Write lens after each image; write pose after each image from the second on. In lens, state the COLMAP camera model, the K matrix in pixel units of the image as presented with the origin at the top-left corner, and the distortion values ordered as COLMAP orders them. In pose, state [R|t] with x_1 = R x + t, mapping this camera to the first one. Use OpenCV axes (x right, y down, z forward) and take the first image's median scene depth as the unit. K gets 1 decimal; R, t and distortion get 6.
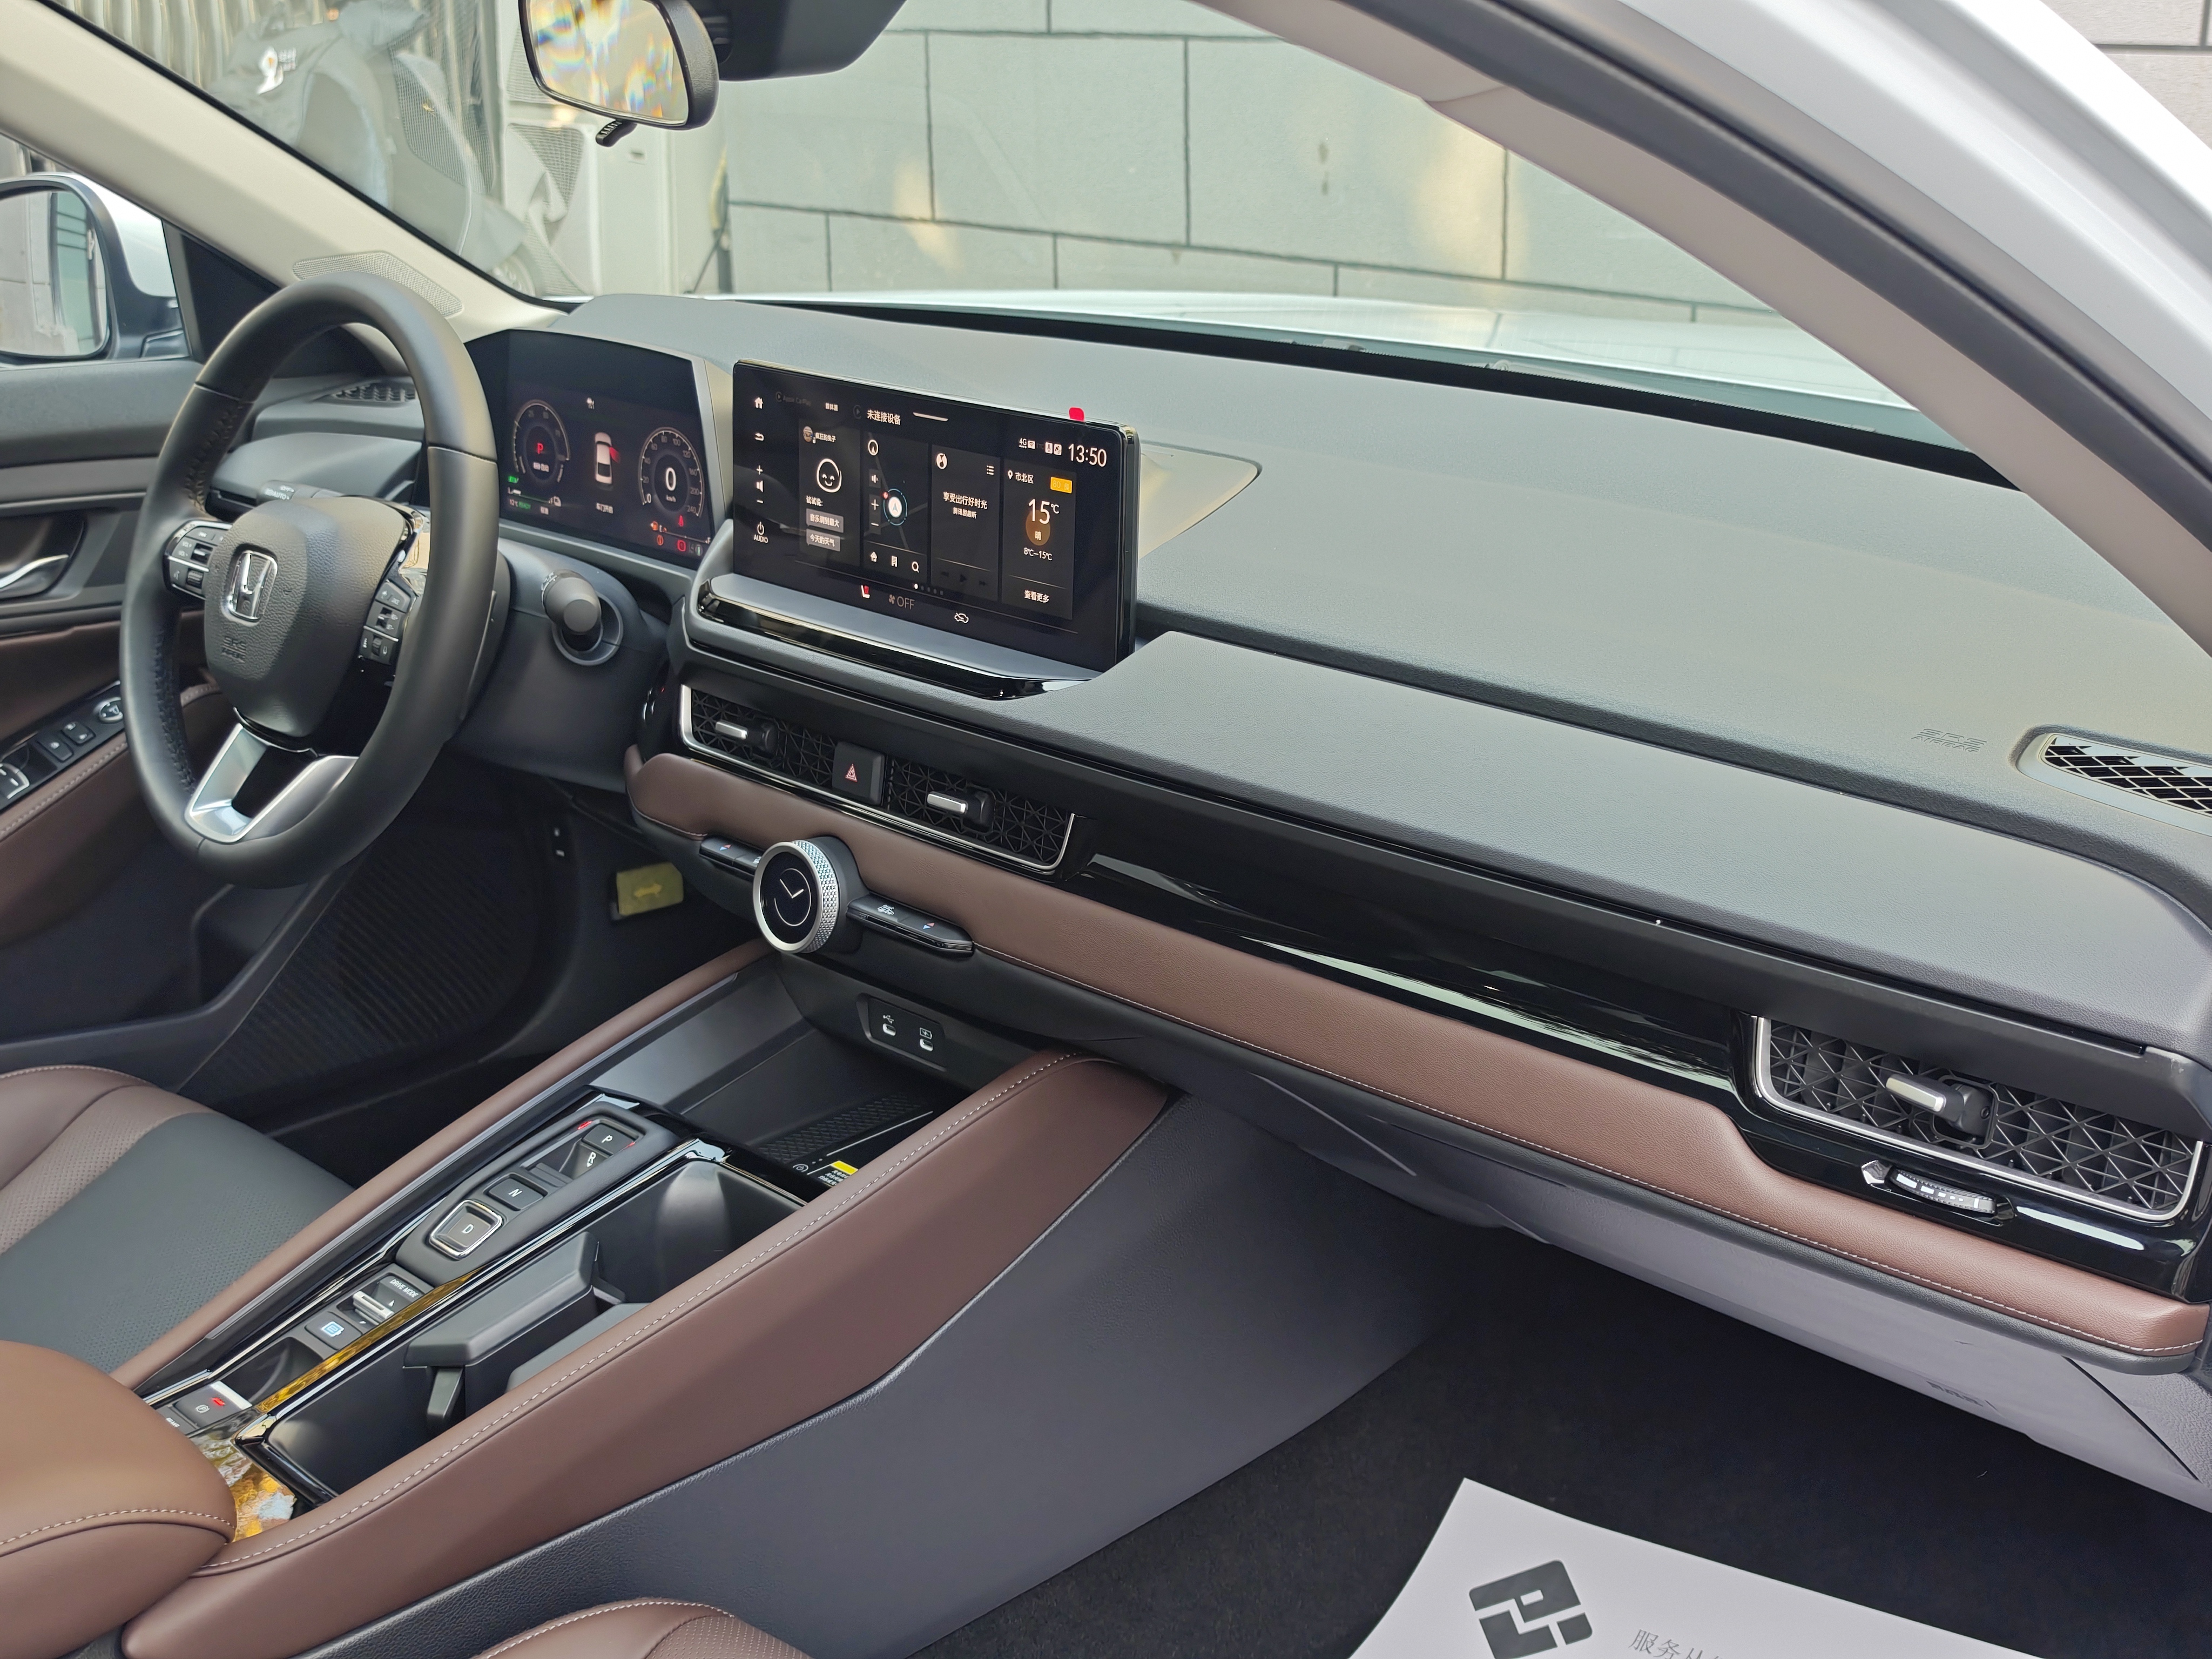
lens RADIAL K [[2596.0, 0, 1101.5], [0, 2596.0, 839.4], [0, 0, 1]] dist [0.106083, -0.538853]
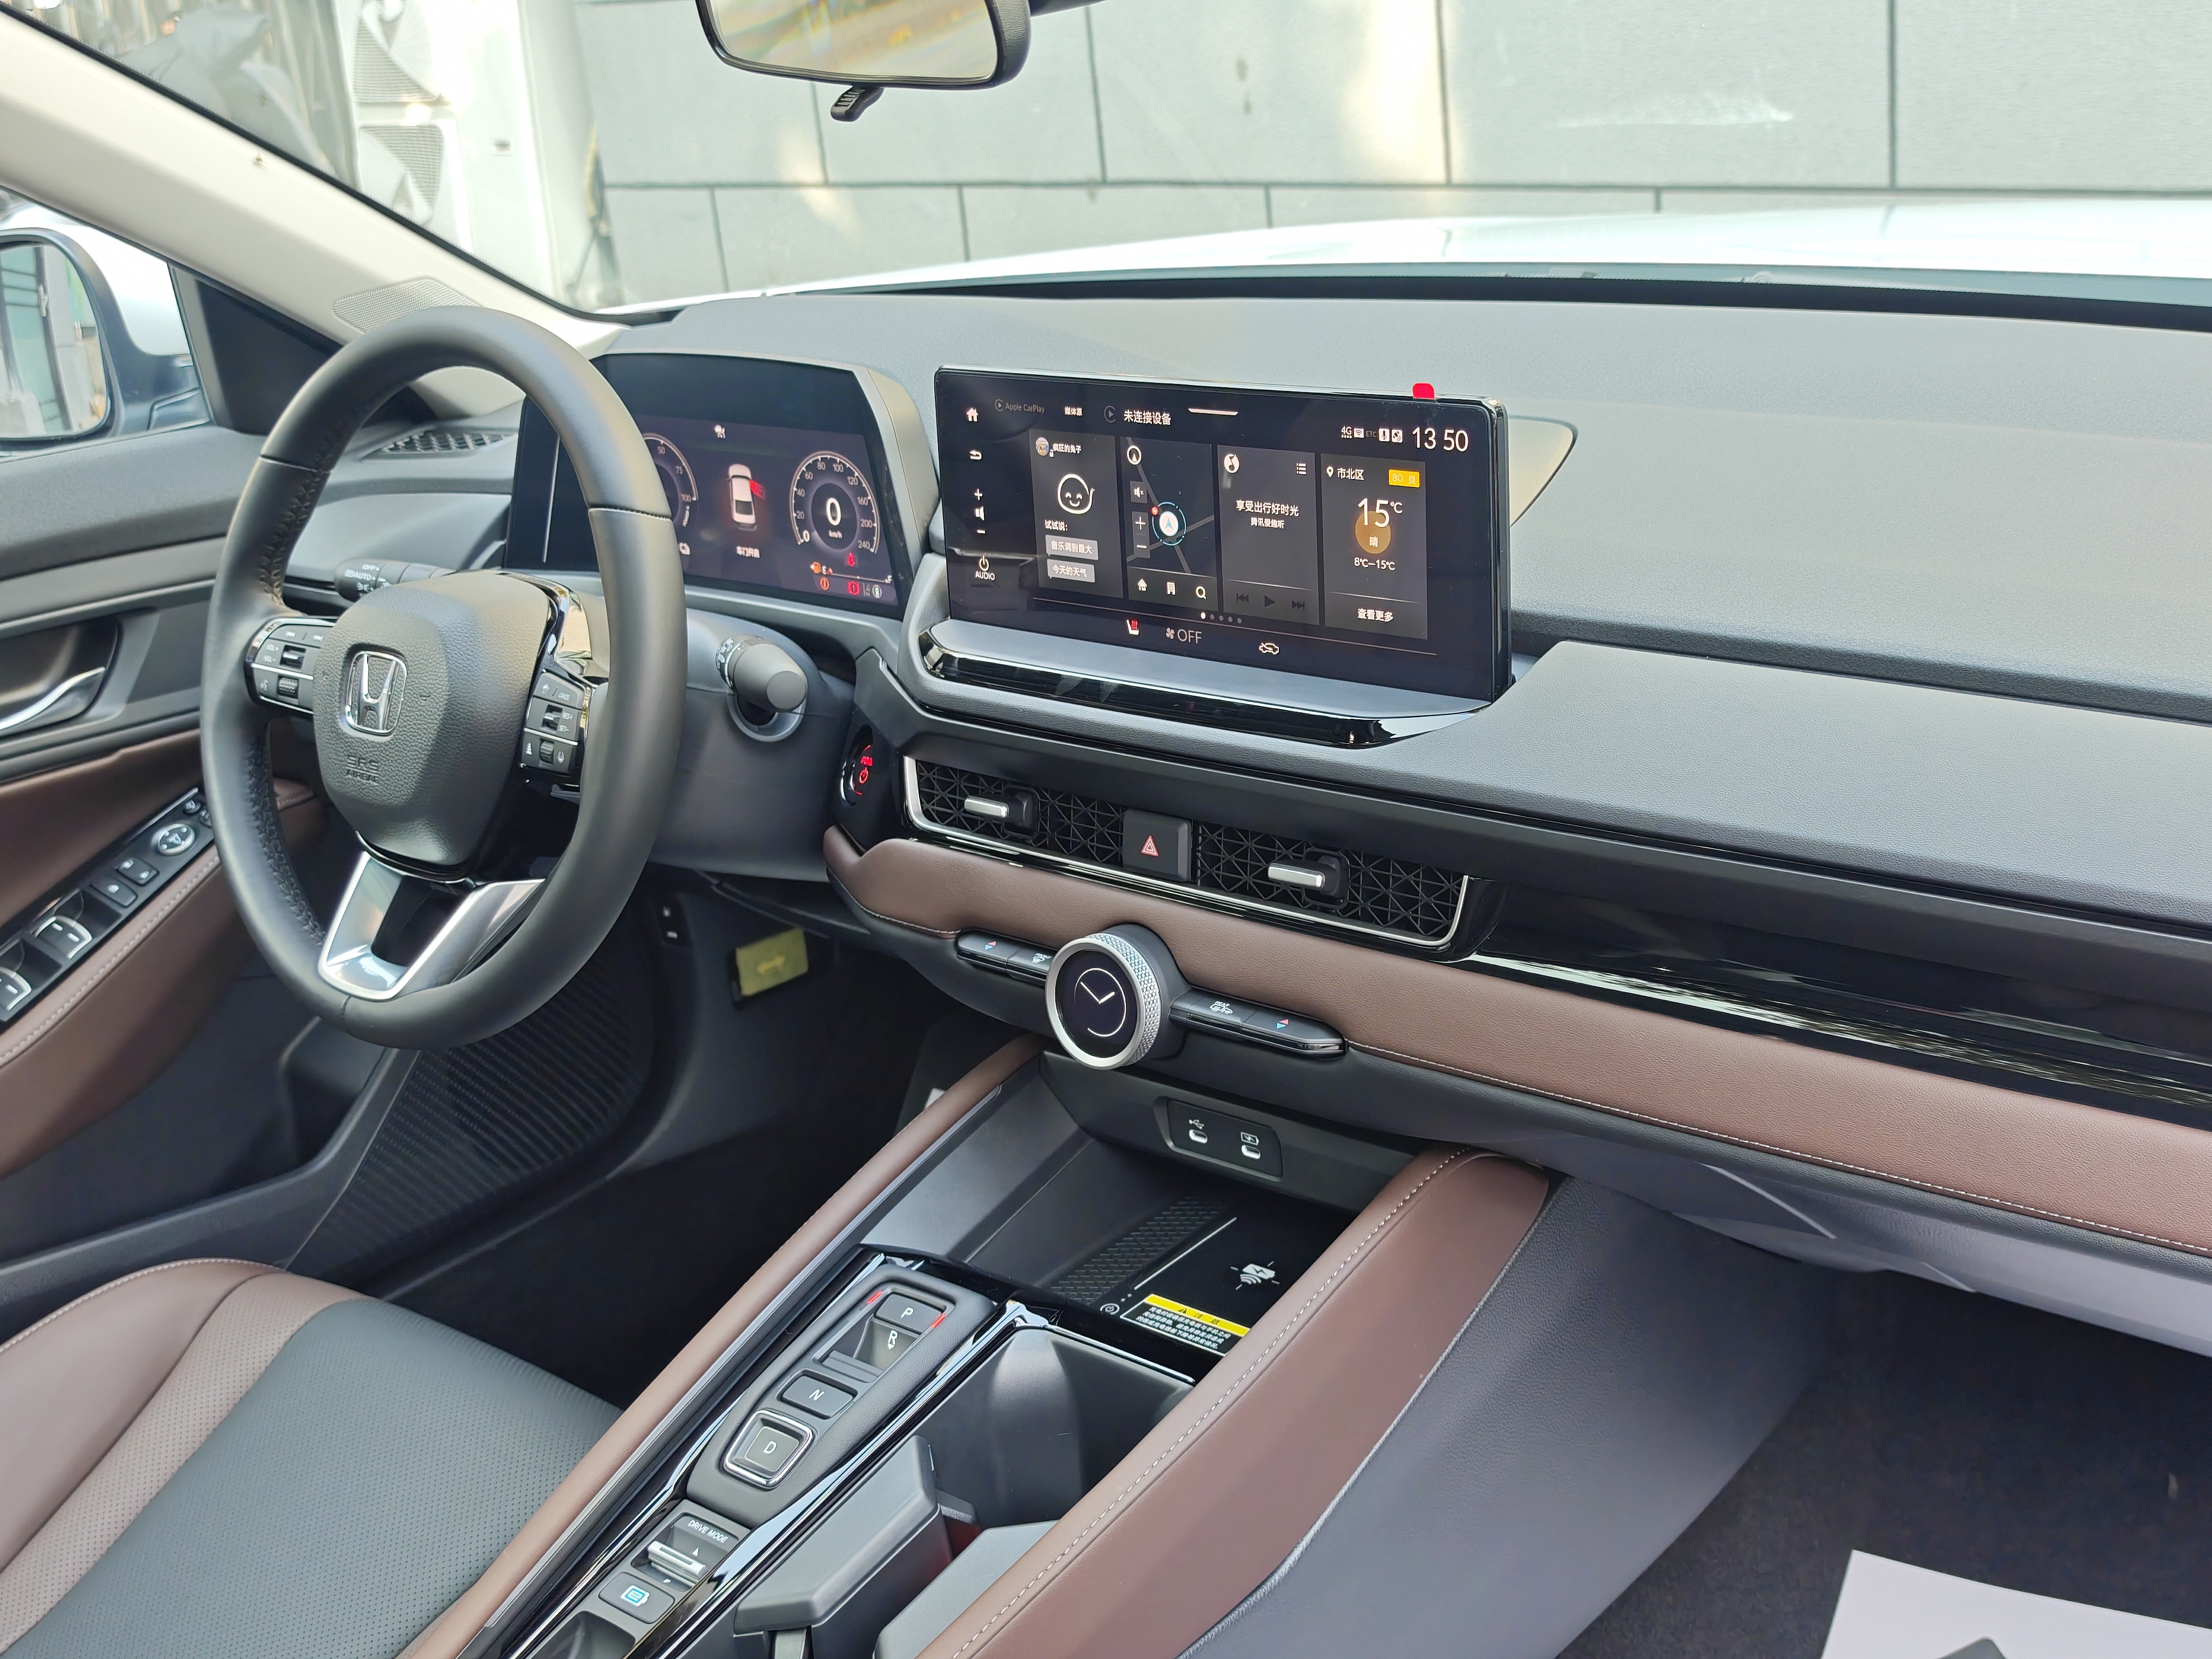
lens RADIAL K [[2599.3, 0, 1070.2], [0, 2599.3, 857.2], [0, 0, 1]] dist [0.101371, -0.409380]
pose [[0.993650, -0.108783, 0.028729, -0.138777], [0.107957, 0.993736, 0.028865, -0.046588], [-0.031689, -0.025581, 0.999170, 0.157394]]
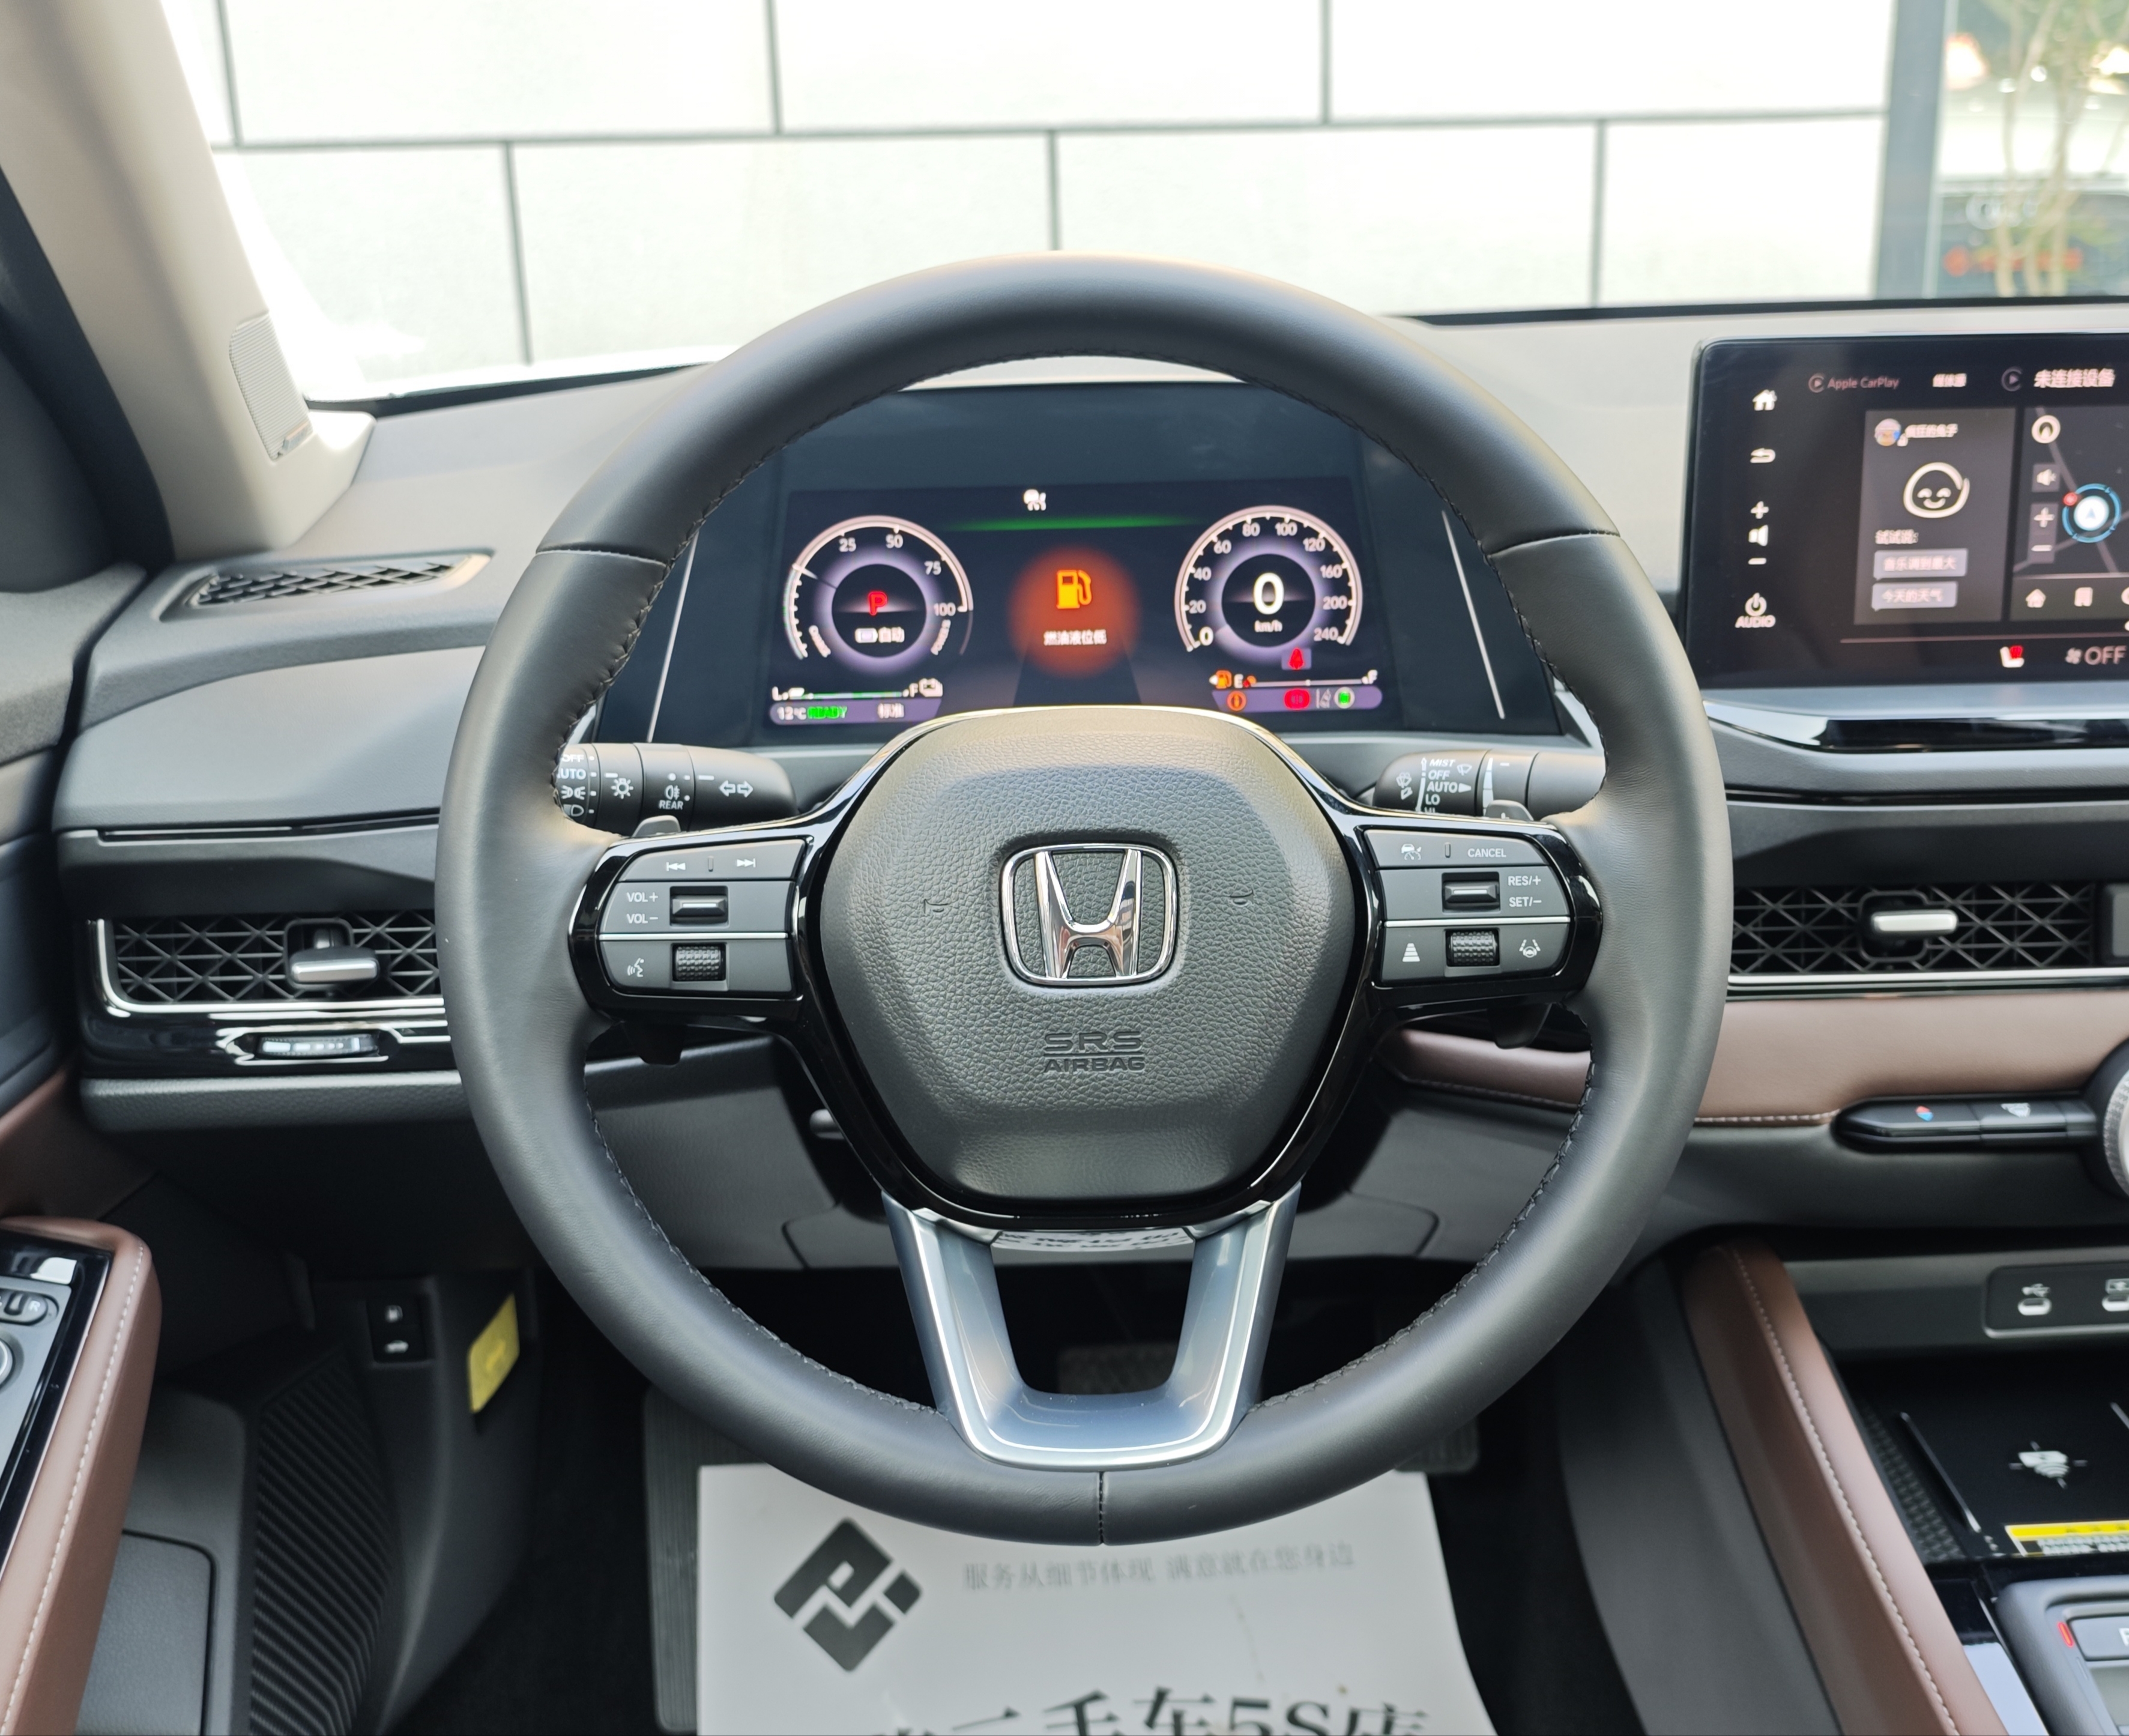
lens RADIAL K [[2285.3, 0, 1116.3], [0, 2285.3, 840.0], [0, 0, 1]] dist [0.088527, -0.350878]
pose [[0.681632, -0.228425, 0.695126, -0.628283], [0.254928, 0.964635, 0.067009, -0.141856], [-0.685849, 0.131532, 0.715759, 0.728072]]
